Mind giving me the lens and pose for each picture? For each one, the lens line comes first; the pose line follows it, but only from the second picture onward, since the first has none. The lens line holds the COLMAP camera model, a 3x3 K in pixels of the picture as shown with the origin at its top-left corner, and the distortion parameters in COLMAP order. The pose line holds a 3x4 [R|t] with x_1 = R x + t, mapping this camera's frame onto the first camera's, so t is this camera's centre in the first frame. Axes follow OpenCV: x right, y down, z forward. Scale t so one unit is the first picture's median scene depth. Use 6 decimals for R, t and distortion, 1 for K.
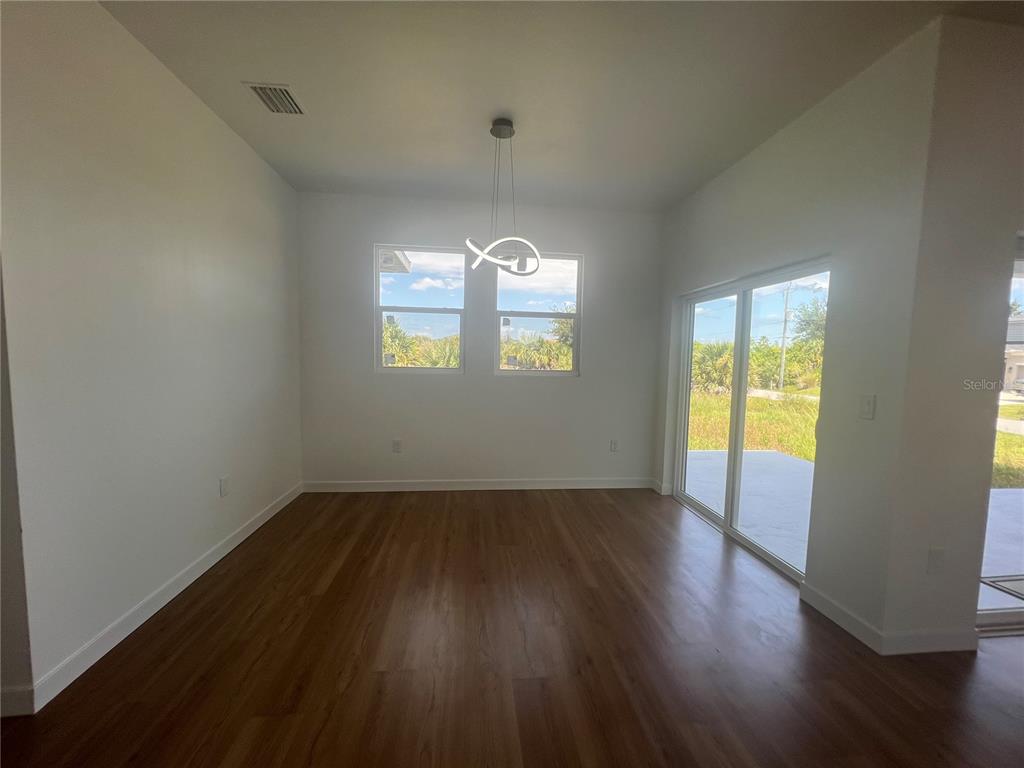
lens RADIAL K [[410.5, 0, 512.3], [0, 410.5, 385.6], [0, 0, 1]] dist [-0.000787, -0.000043]
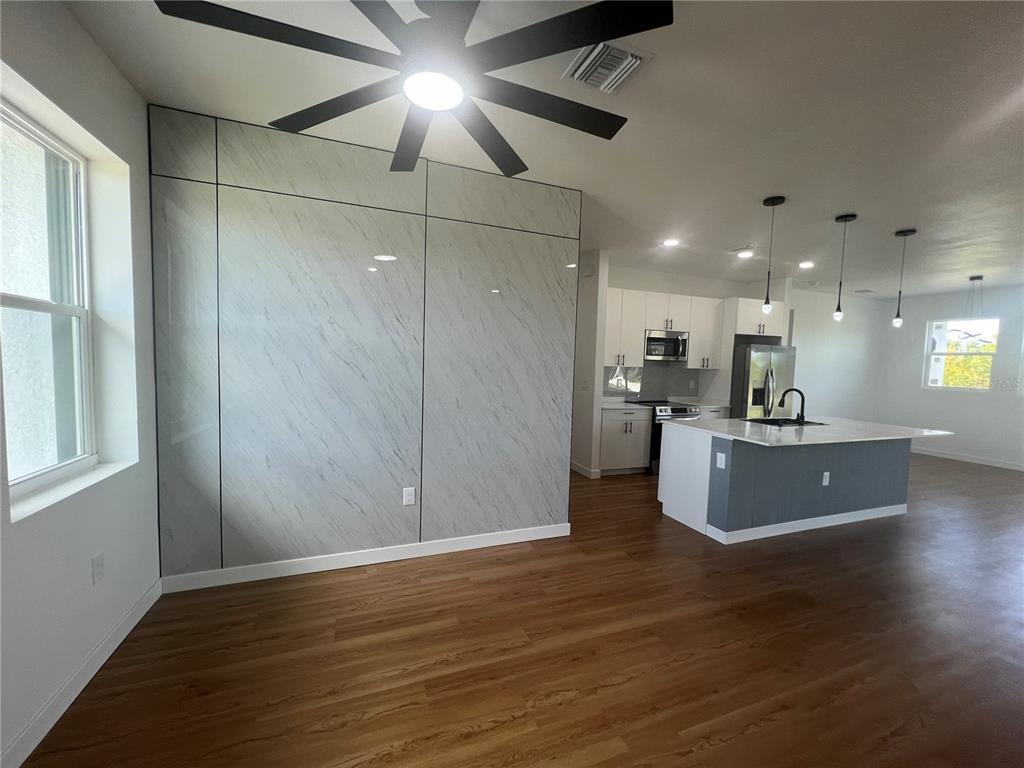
lens RADIAL K [[410.5, 0, 517.4], [0, 410.5, 390.6], [0, 0, 1]] dist [-0.000787, -0.000043]
pose [[0.271197, 0.056406, -0.960870, 0.931713], [-0.095739, 0.994912, 0.031383, 0.091256], [0.957751, 0.083482, 0.275217, -1.227419]]
